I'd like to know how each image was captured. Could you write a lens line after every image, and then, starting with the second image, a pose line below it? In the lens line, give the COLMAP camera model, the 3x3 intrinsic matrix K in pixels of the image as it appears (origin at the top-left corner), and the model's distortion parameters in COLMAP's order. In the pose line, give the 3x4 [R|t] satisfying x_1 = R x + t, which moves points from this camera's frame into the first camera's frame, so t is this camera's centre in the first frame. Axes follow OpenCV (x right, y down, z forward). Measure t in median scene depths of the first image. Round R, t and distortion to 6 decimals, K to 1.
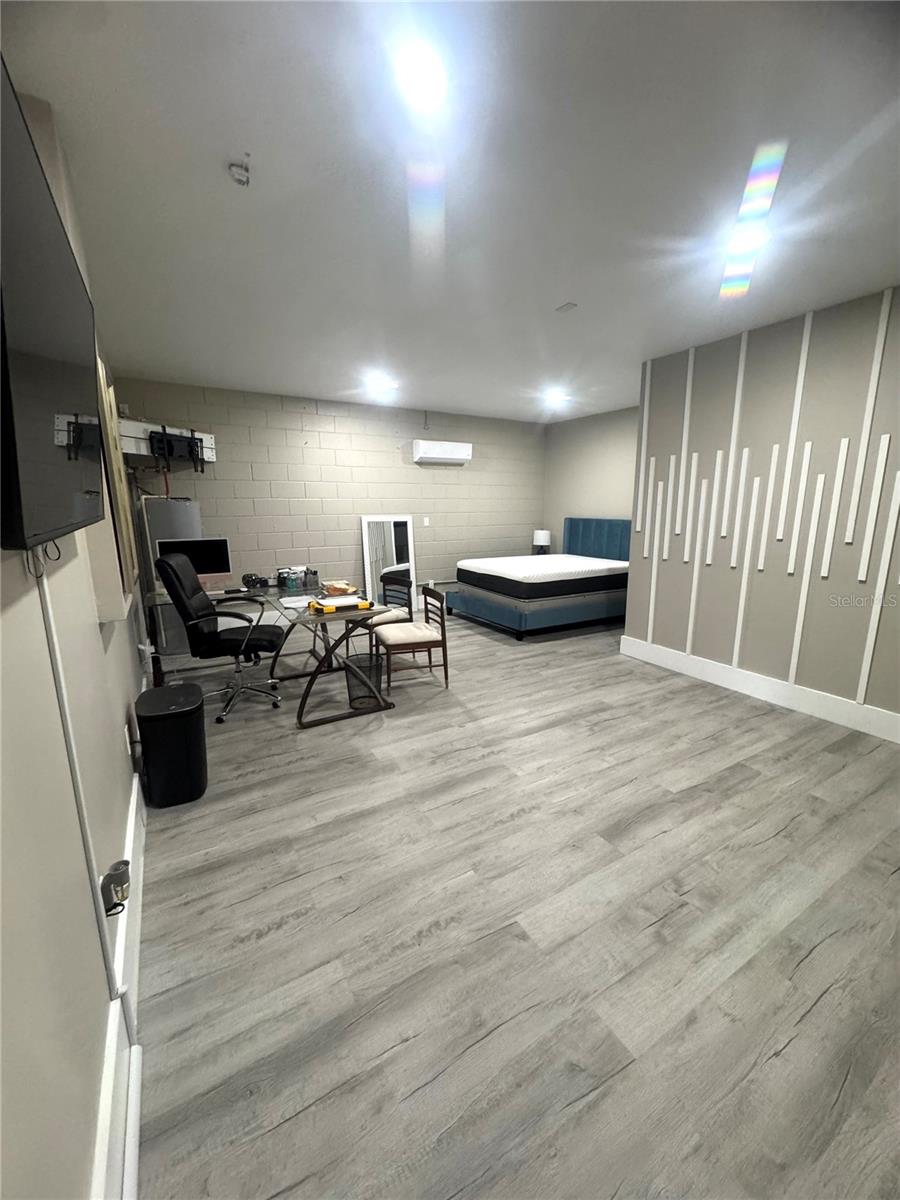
lens RADIAL K [[482.4, 0, 451.3], [0, 482.4, 602.6], [0, 0, 1]] dist [0.001374, 0.000065]
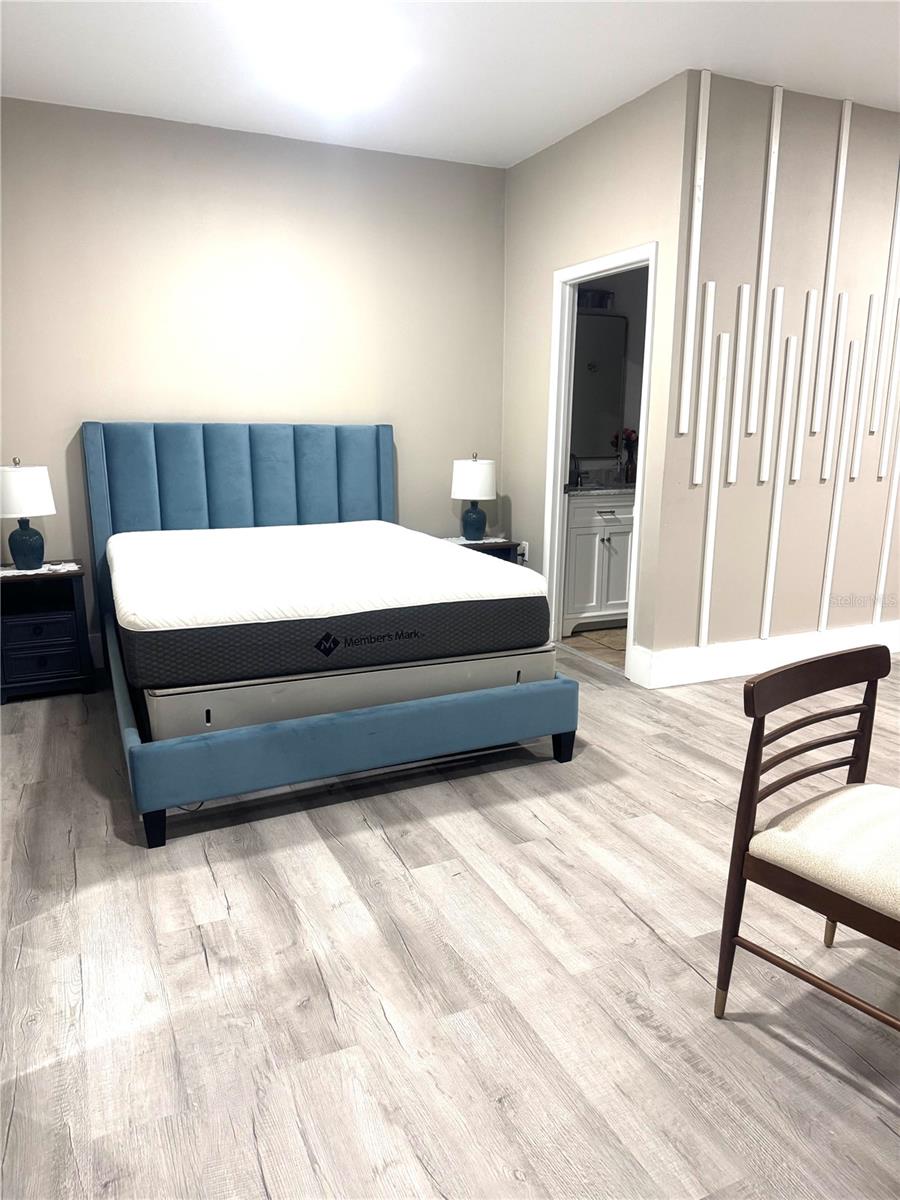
lens RADIAL K [[842.0, 0, 452.1], [0, 842.0, 601.3], [0, 0, 1]] dist [-0.011319, -0.007685]
pose [[0.119464, -0.199669, 0.972554, -0.491594], [0.209690, 0.962546, 0.171857, -0.173815], [-0.970442, 0.183404, 0.156858, 1.040789]]
